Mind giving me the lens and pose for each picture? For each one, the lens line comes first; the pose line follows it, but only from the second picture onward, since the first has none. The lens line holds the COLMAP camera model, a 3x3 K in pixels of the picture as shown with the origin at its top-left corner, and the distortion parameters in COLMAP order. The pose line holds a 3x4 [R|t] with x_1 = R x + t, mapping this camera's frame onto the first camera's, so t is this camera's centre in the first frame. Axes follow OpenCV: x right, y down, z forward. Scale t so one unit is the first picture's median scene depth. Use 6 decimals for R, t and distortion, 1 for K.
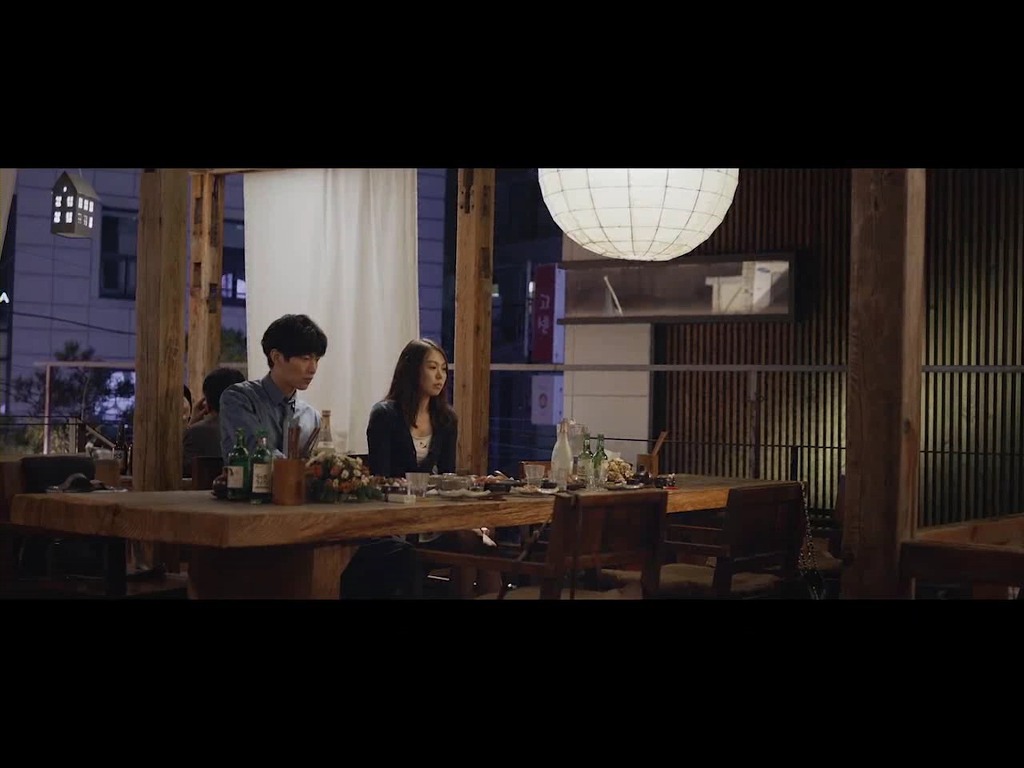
lens RADIAL K [[1416.7, 0, 512.0], [0, 1416.7, 384.0], [0, 0, 1]] dist [-0.057141, 0.047345]
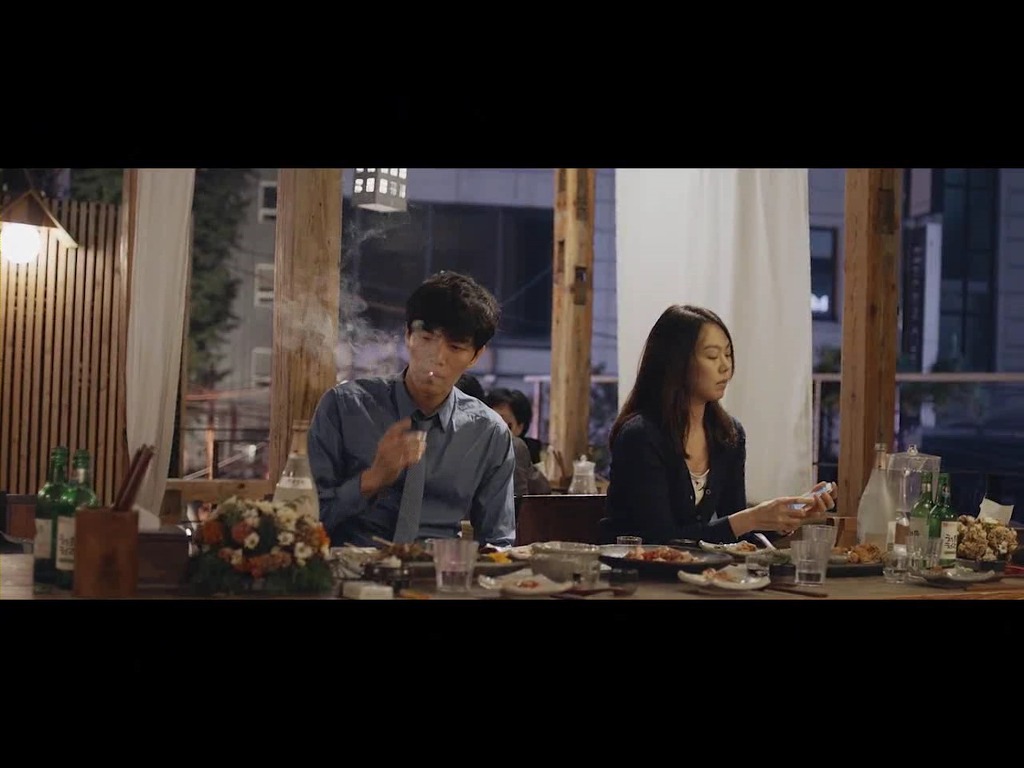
lens RADIAL K [[1416.7, 0, 512.0], [0, 1416.7, 384.0], [0, 0, 1]] dist [-0.057141, 0.047345]
pose [[0.900899, -0.000799, -0.434029, 0.147698], [-0.006571, 0.999859, -0.015481, 0.009775], [0.433980, 0.016799, 0.900766, 0.428038]]
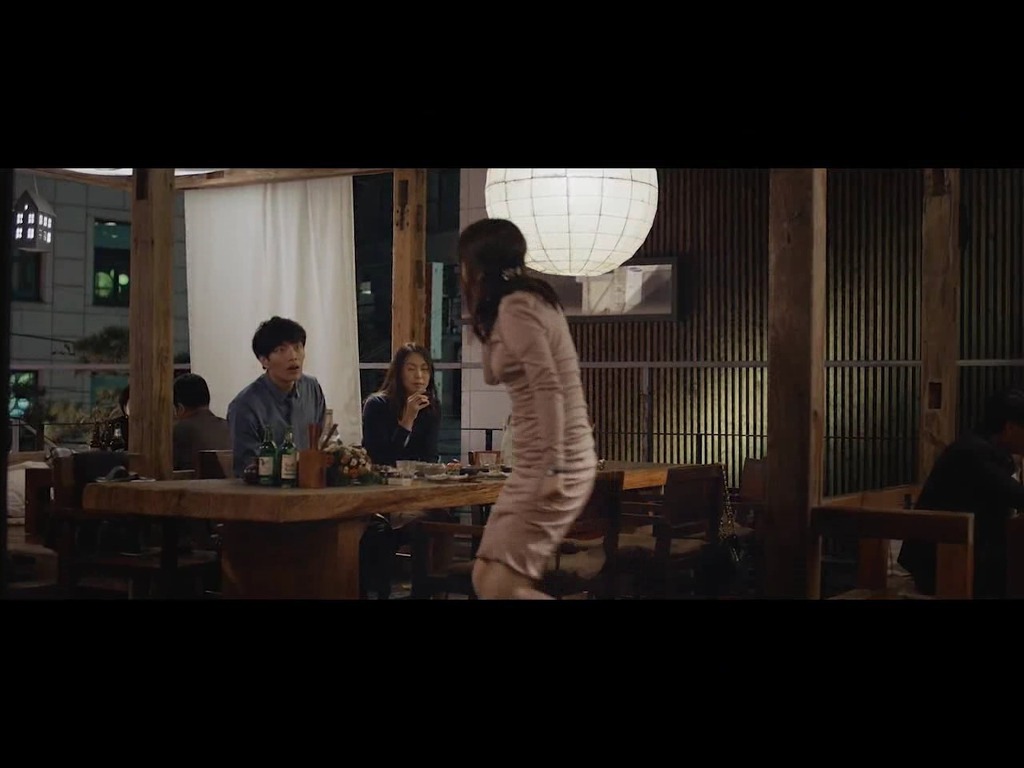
lens RADIAL K [[1416.7, 0, 512.0], [0, 1416.7, 384.0], [0, 0, 1]] dist [-0.057141, 0.047345]
pose [[0.994781, -0.011682, 0.101365, -0.079332], [0.011247, 0.999925, 0.004856, -0.005122], [-0.101414, -0.003690, 0.994837, -0.154241]]
